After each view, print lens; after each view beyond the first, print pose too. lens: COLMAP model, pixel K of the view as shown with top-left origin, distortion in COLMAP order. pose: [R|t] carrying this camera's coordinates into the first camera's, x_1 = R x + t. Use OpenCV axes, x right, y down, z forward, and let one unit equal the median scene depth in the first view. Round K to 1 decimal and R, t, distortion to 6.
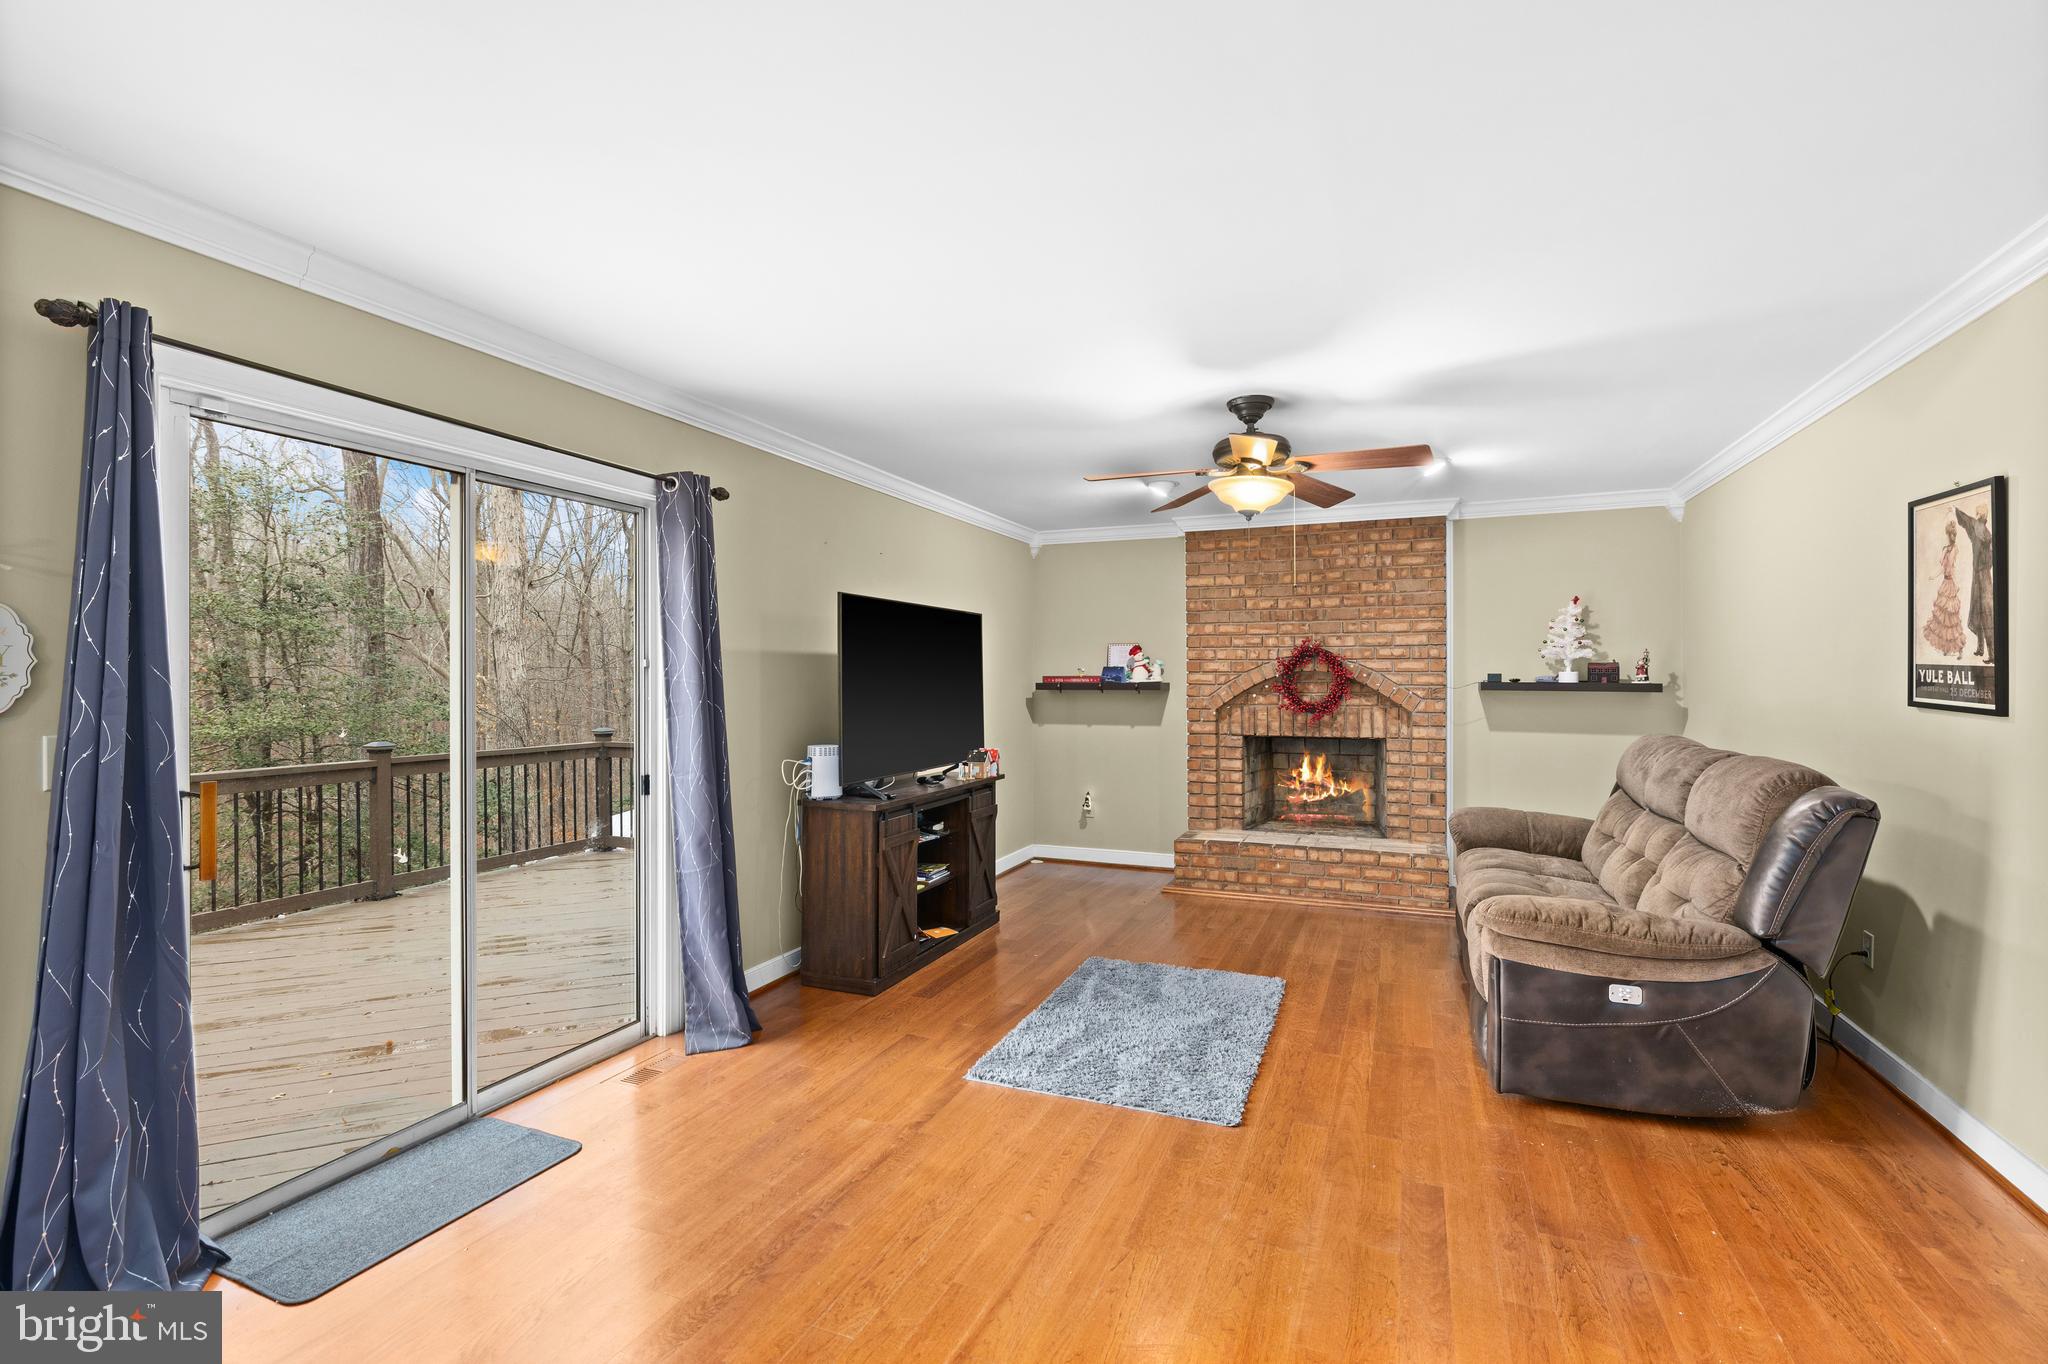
lens RADIAL K [[877.0, 0, 1089.7], [0, 877.0, 675.3], [0, 0, 1]] dist [-0.011298, 0.001028]
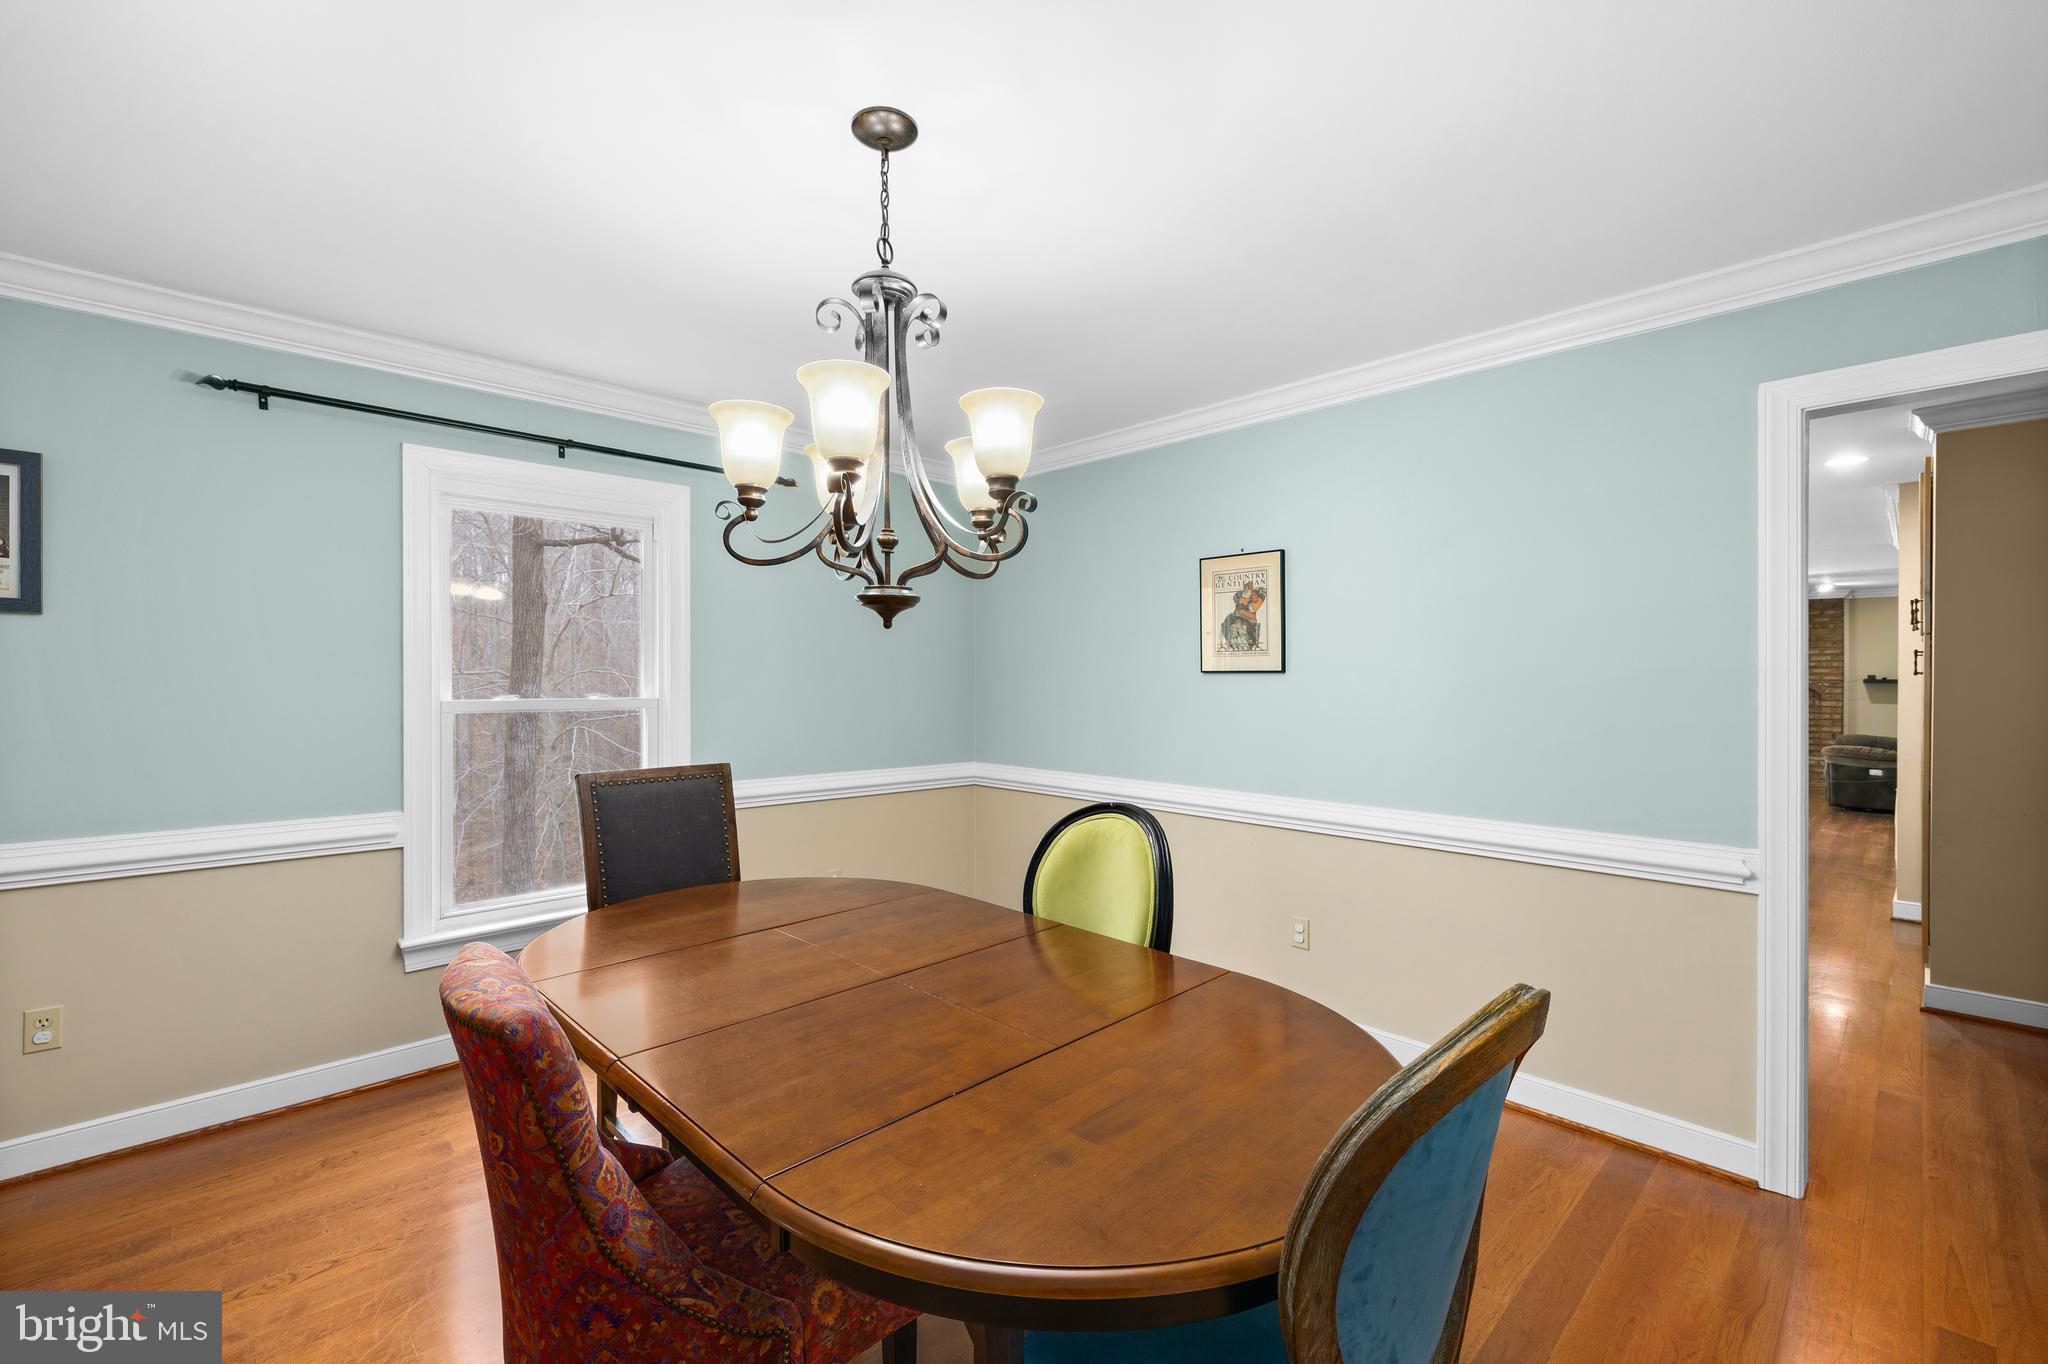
lens RADIAL K [[885.6, 0, 1032.3], [0, 885.6, 672.0], [0, 0, 1]] dist [0.010543, 0.000177]
pose [[0.903593, 0.004759, -0.428365, -0.445132], [-0.002503, 0.999980, 0.005828, -0.017441], [0.428384, -0.004194, 0.903587, -1.840017]]
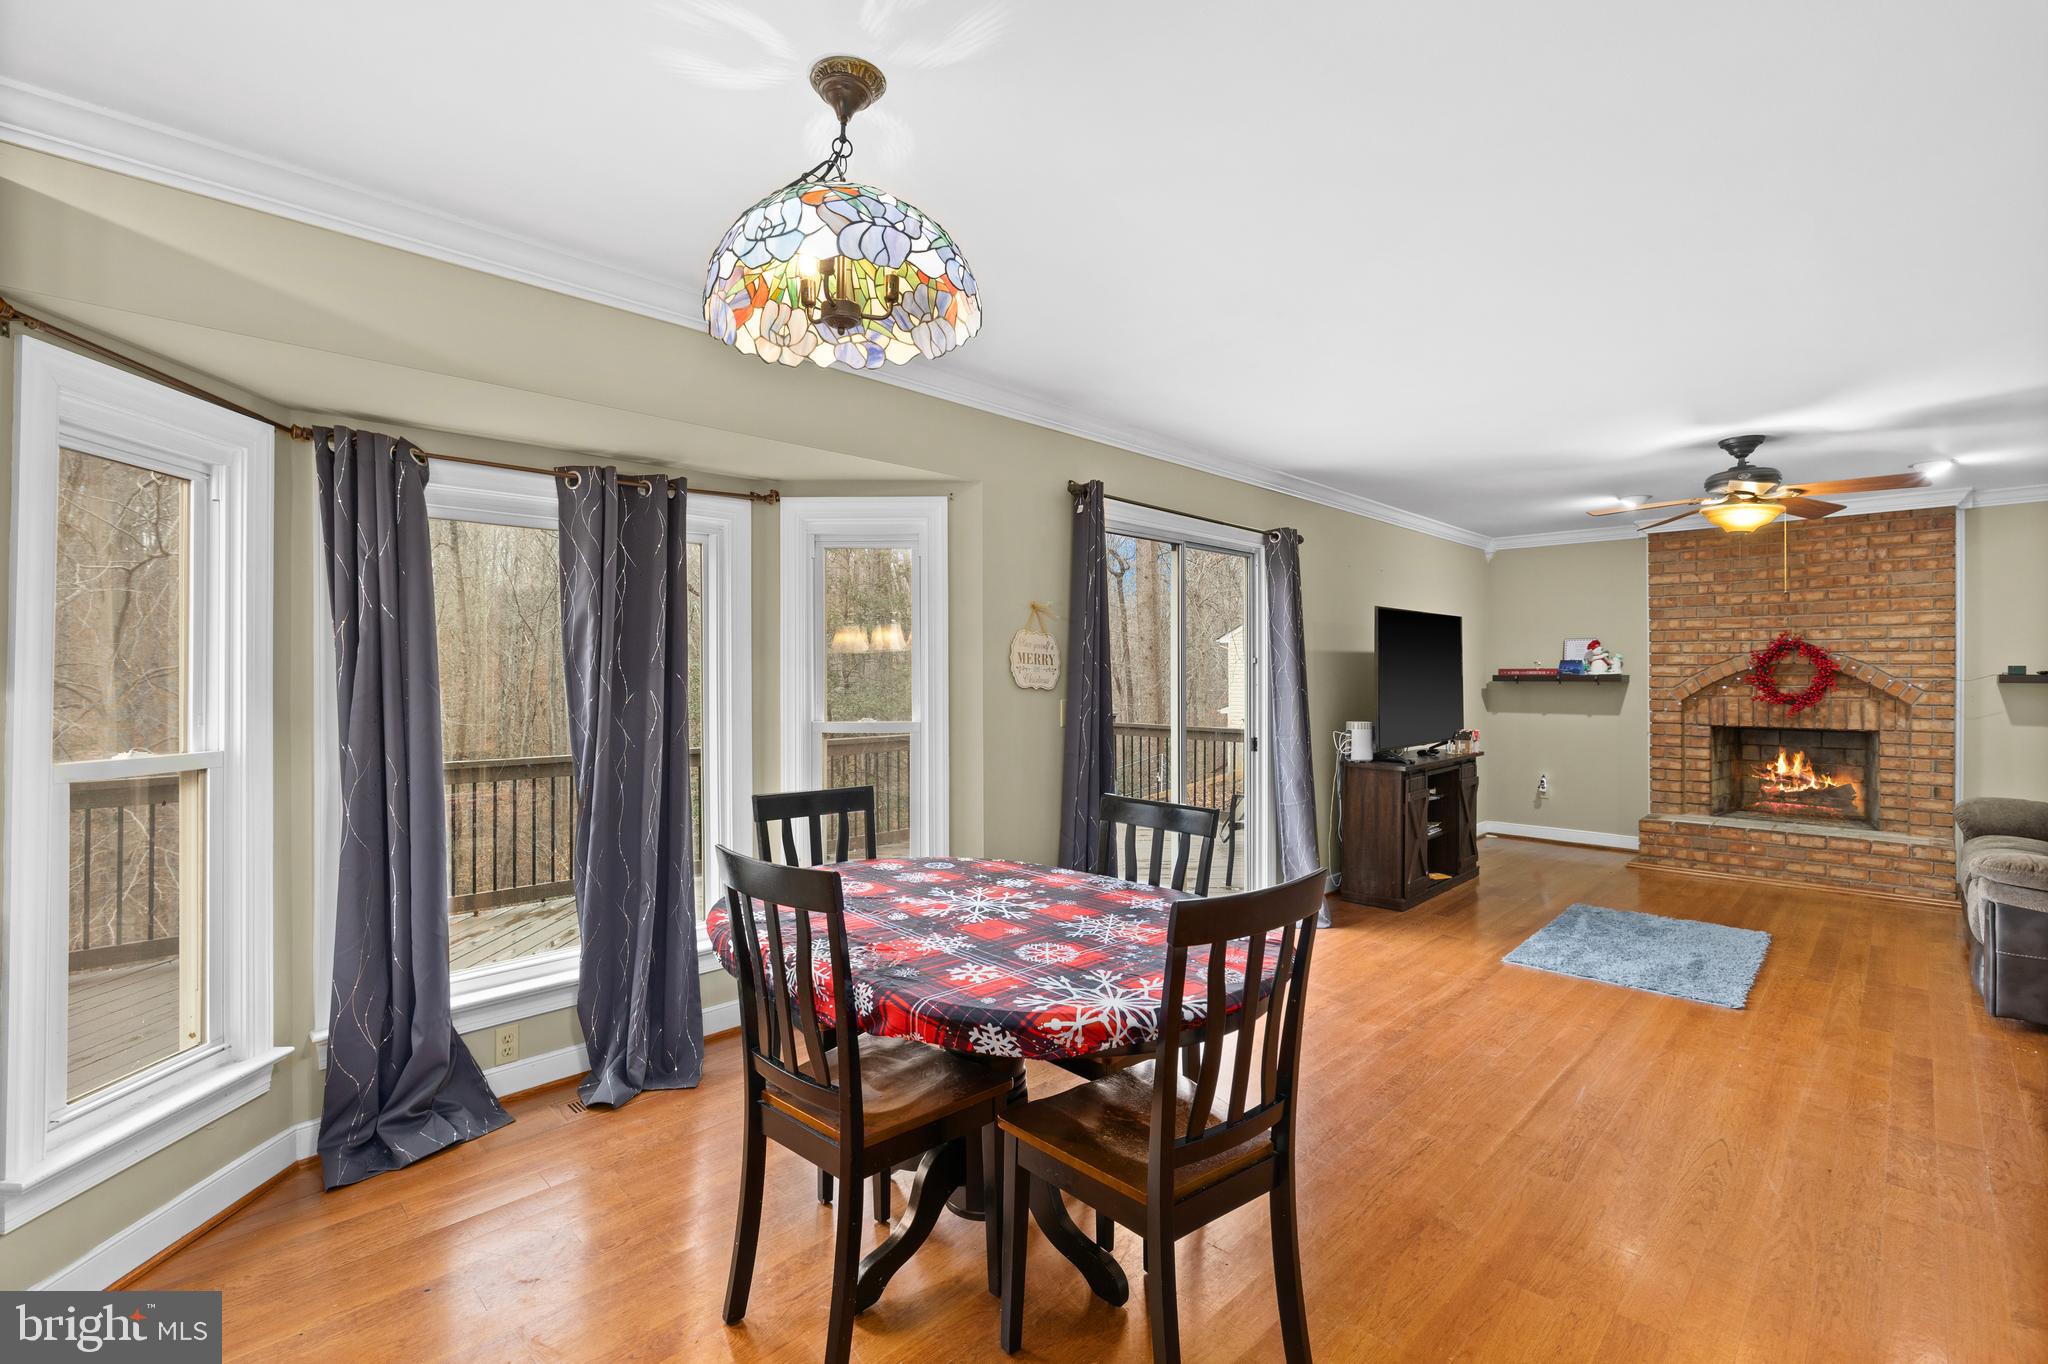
lens RADIAL K [[940.3, 0, 1098.1], [0, 940.3, 674.9], [0, 0, 1]] dist [-0.007175, 0.002933]
pose [[0.932697, 0.001089, -0.360660, -0.121731], [0.001479, 0.999976, 0.006842, -0.000487], [0.360659, -0.006915, 0.932672, -0.360013]]
